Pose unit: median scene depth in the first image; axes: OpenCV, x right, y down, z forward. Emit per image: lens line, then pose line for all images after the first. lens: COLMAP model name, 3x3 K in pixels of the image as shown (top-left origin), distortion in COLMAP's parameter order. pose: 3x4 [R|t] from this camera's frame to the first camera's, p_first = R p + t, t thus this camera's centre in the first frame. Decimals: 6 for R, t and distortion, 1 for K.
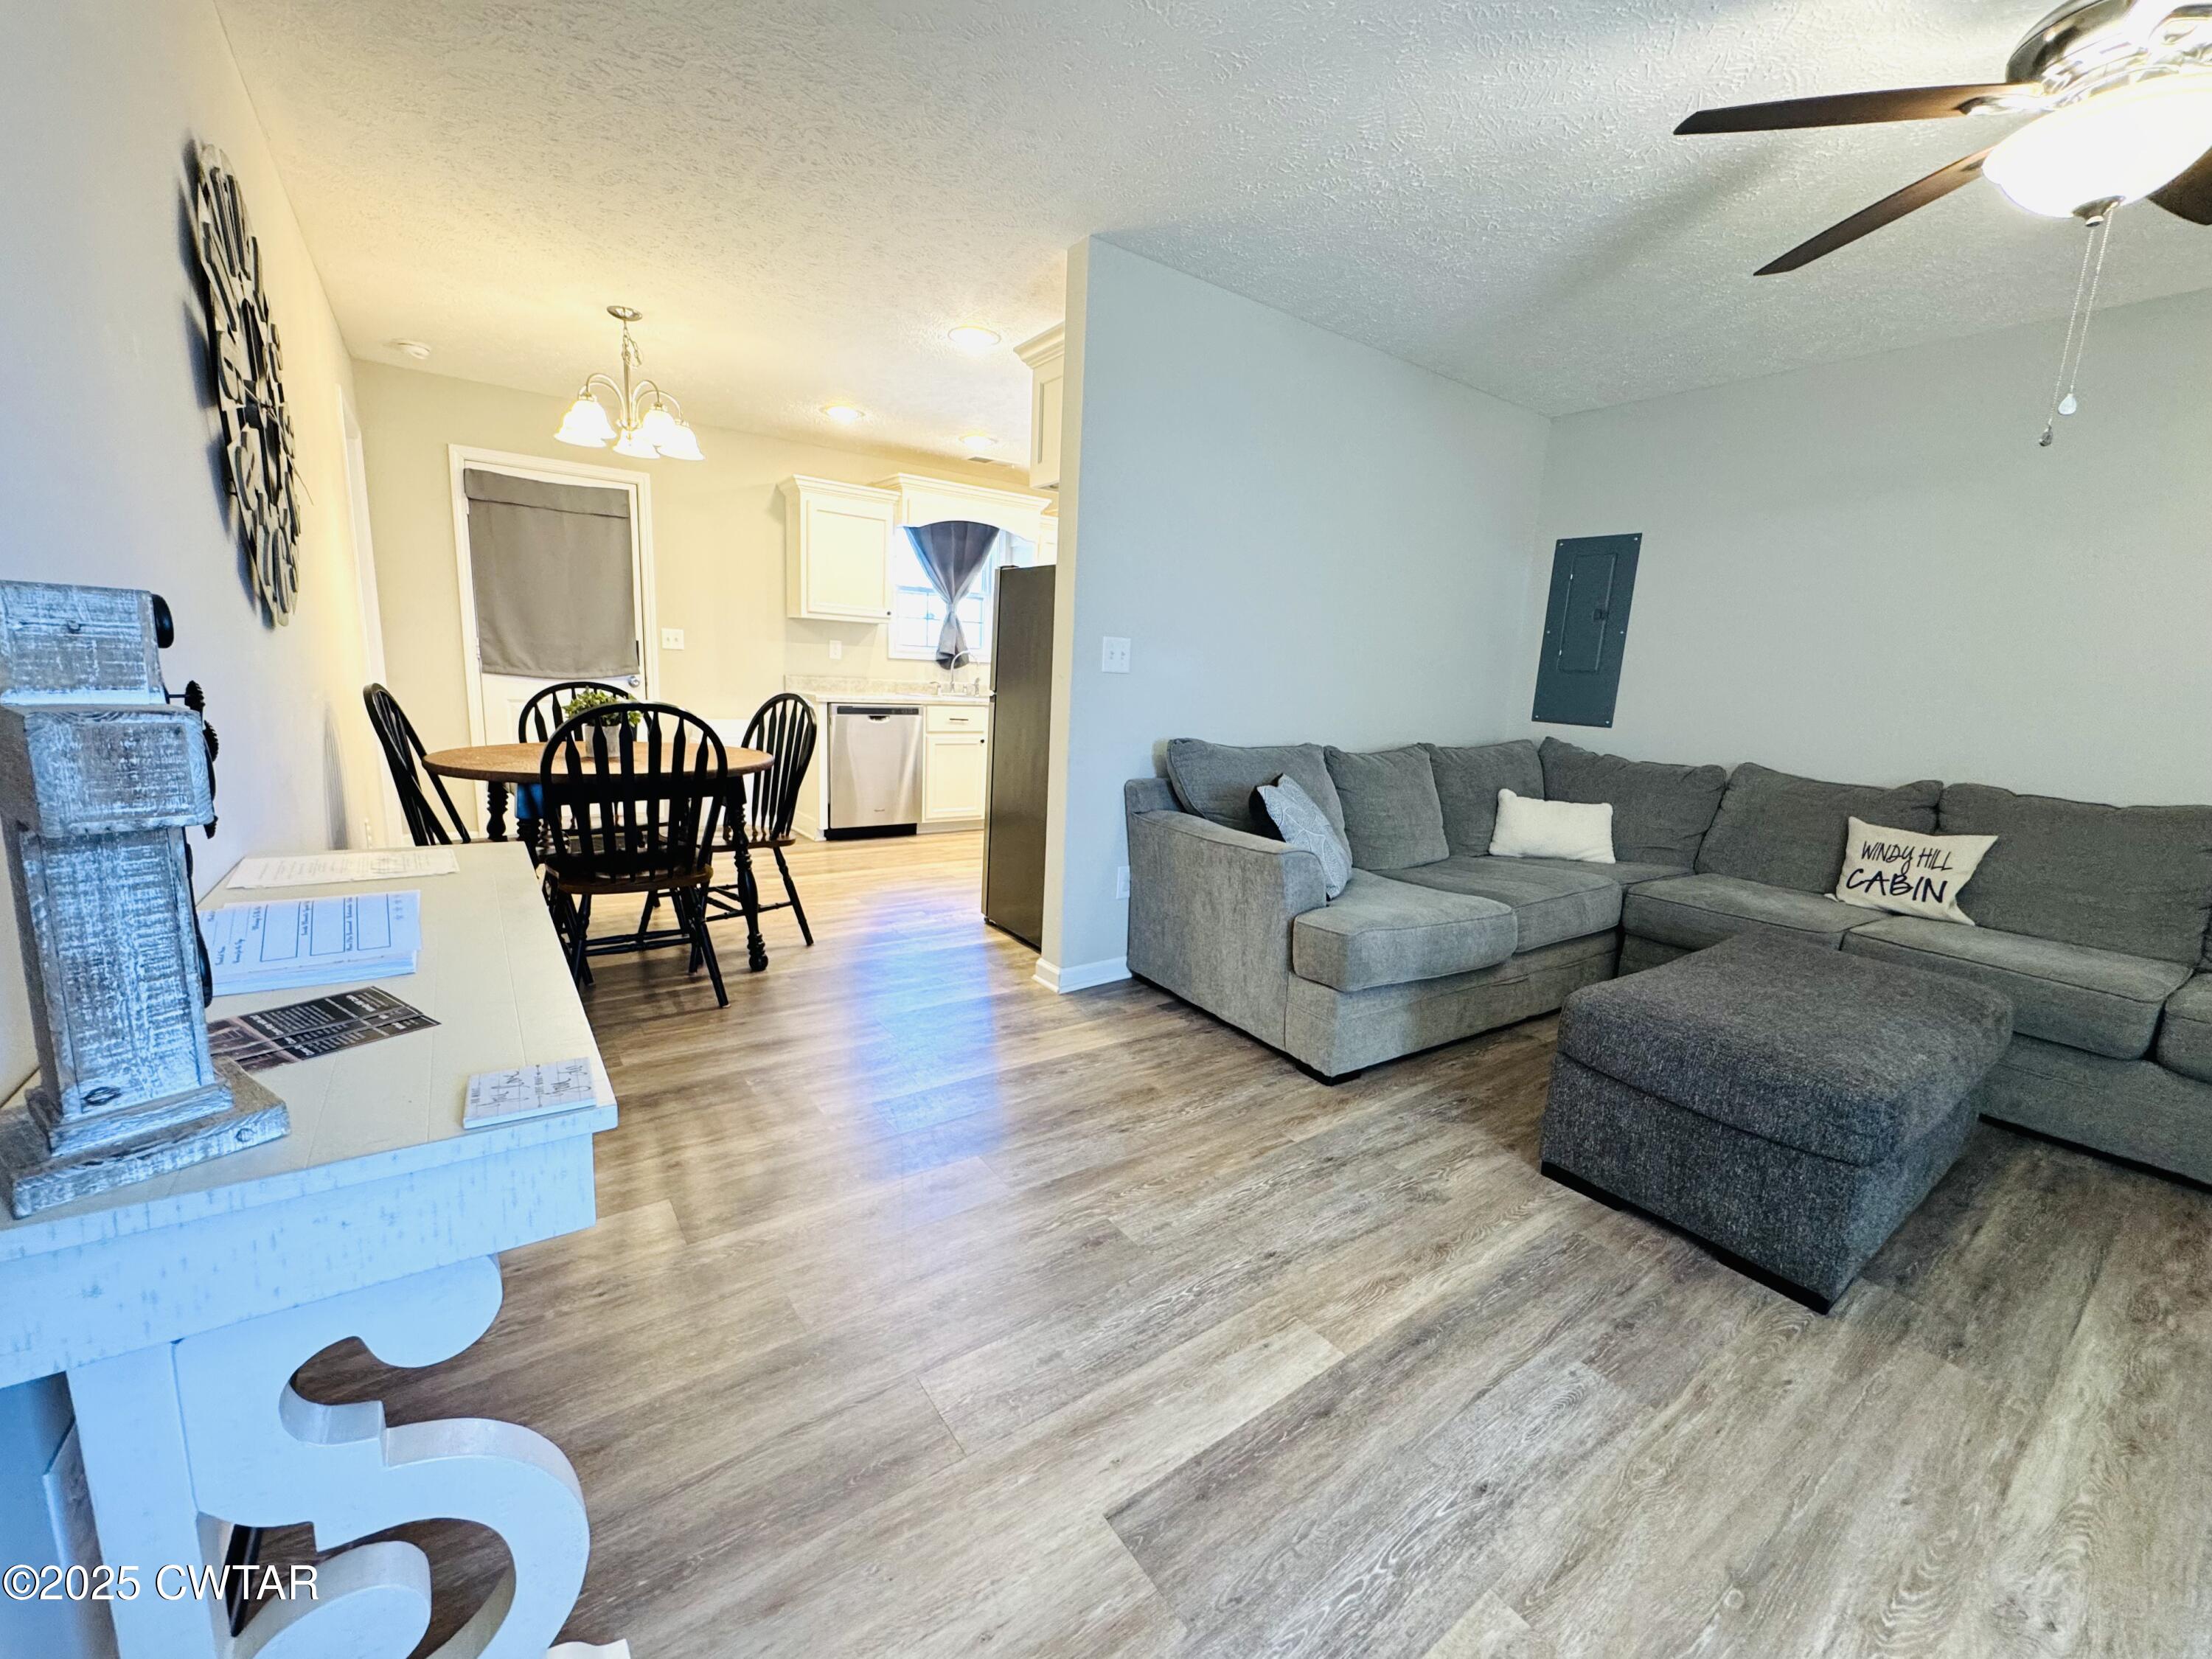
lens RADIAL K [[878.4, 0, 1123.7], [0, 878.4, 840.0], [0, 0, 1]] dist [-0.003482, 0.000322]
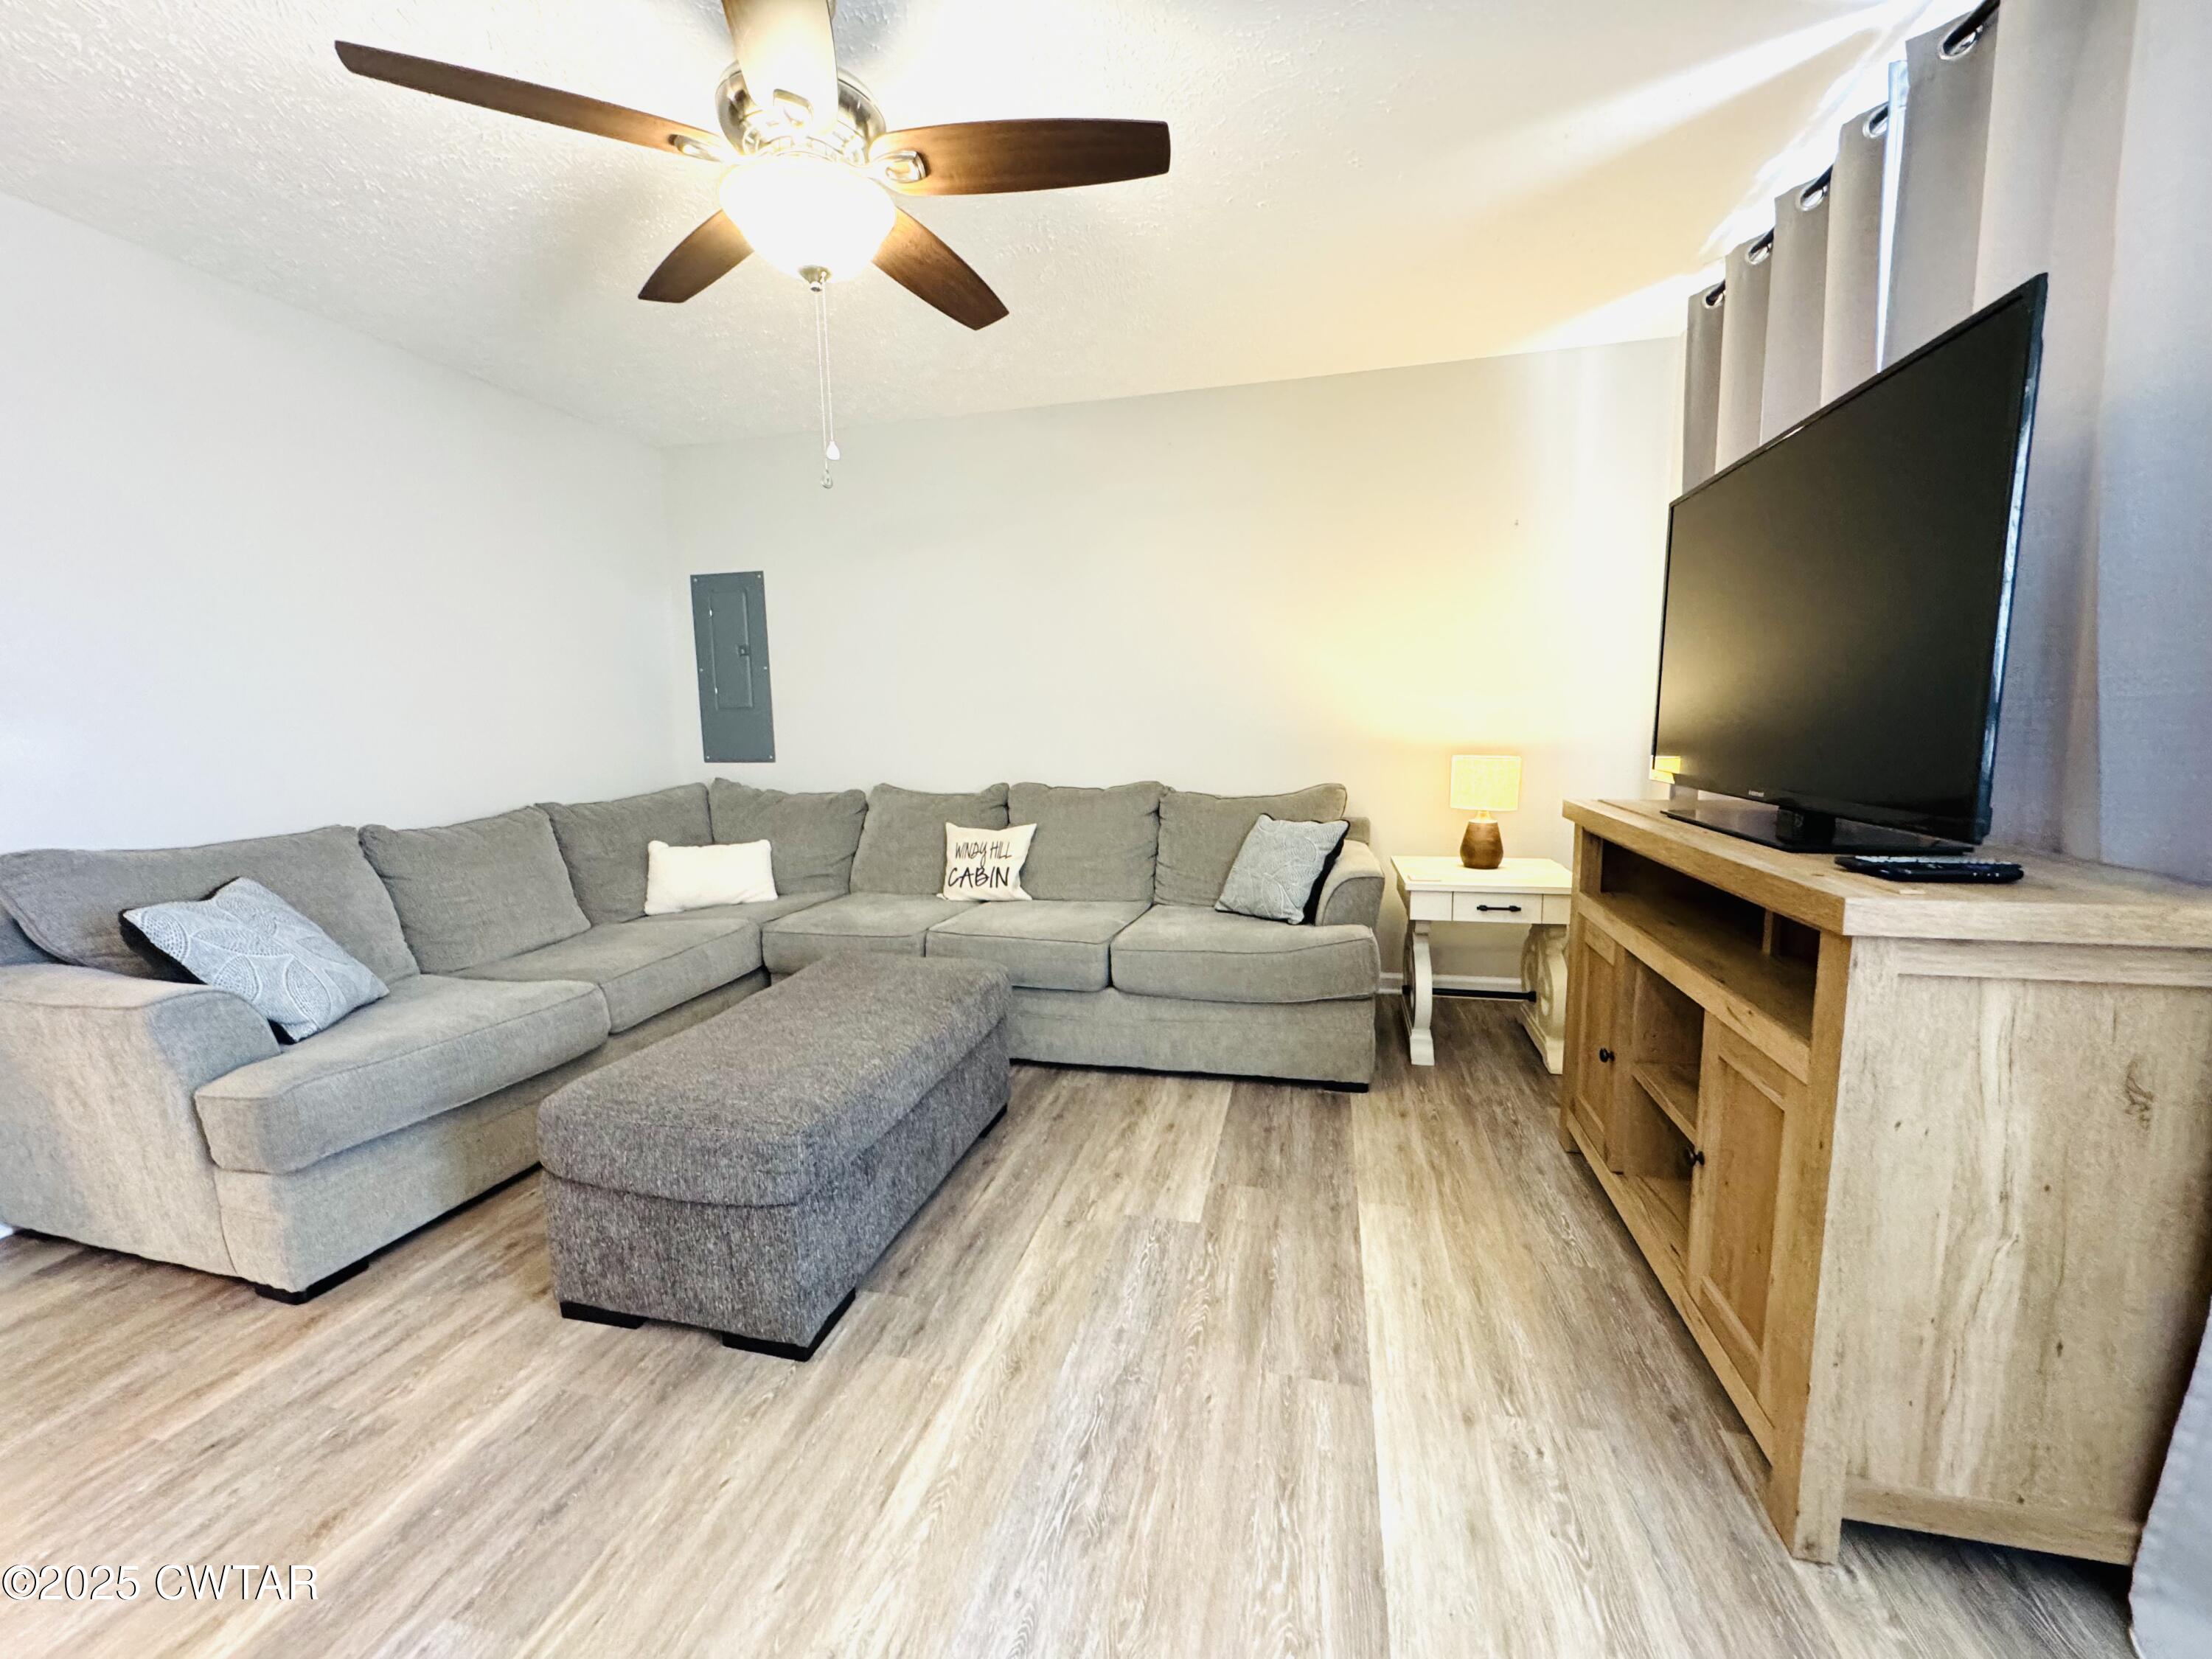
lens RADIAL K [[878.4, 0, 1108.2], [0, 878.4, 843.8], [0, 0, 1]] dist [-0.003482, 0.000322]
pose [[0.755079, -0.157376, 0.636466, 0.316176], [0.181520, 0.982997, 0.027714, 0.008142], [-0.630005, 0.094605, 0.770807, -0.007139]]
